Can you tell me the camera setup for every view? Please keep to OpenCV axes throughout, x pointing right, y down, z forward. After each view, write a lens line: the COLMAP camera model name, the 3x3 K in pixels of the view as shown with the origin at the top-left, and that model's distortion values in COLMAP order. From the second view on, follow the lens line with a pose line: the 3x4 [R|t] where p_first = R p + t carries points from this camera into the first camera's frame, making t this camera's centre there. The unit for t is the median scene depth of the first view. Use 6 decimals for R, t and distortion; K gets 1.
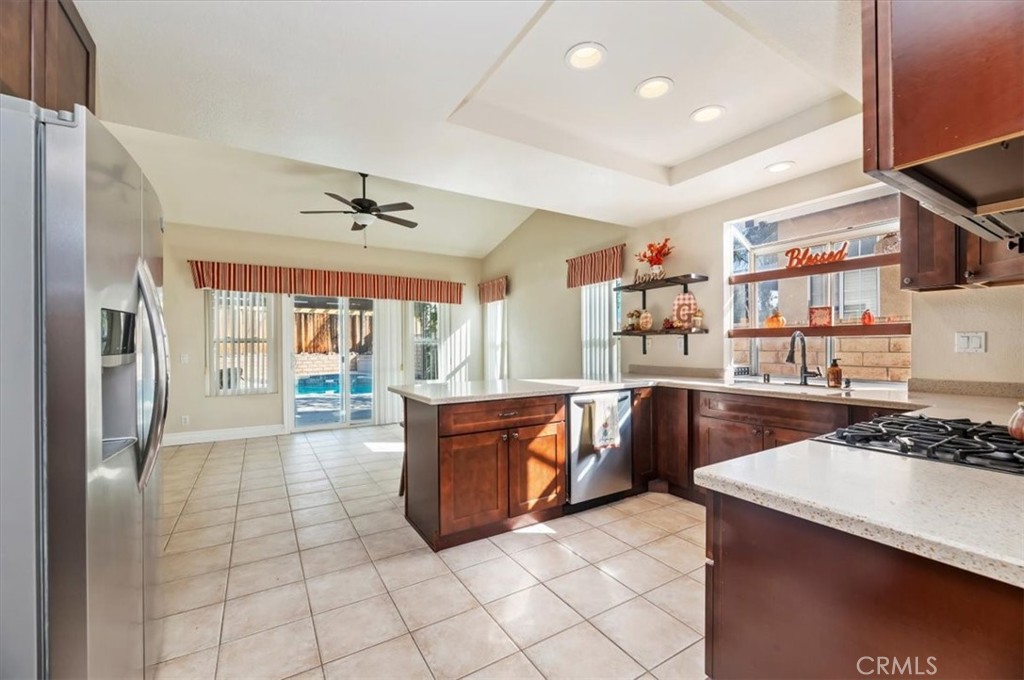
lens RADIAL K [[403.0, 0, 499.9], [0, 403.0, 344.7], [0, 0, 1]] dist [0.000409, -0.000017]
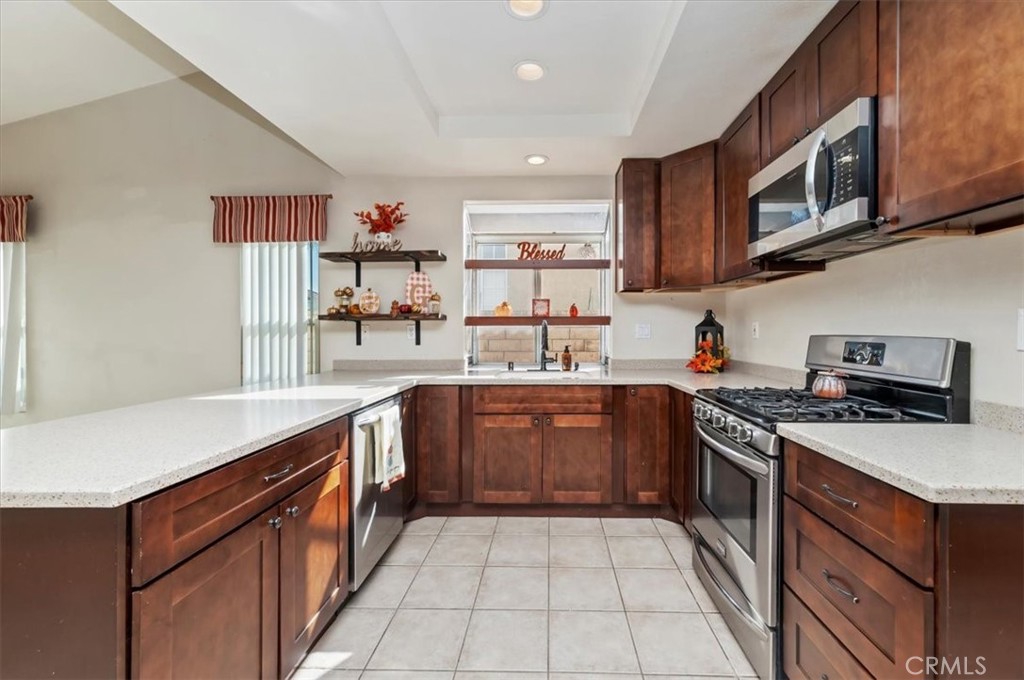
lens RADIAL K [[429.7, 0, 540.4], [0, 429.7, 334.2], [0, 0, 1]] dist [0.000227, -0.000001]
pose [[0.539049, 0.000103, 0.842274, -0.196264], [-0.000185, 1.000000, -0.000003, 0.003179], [-0.842274, -0.000154, 0.539049, 0.359619]]
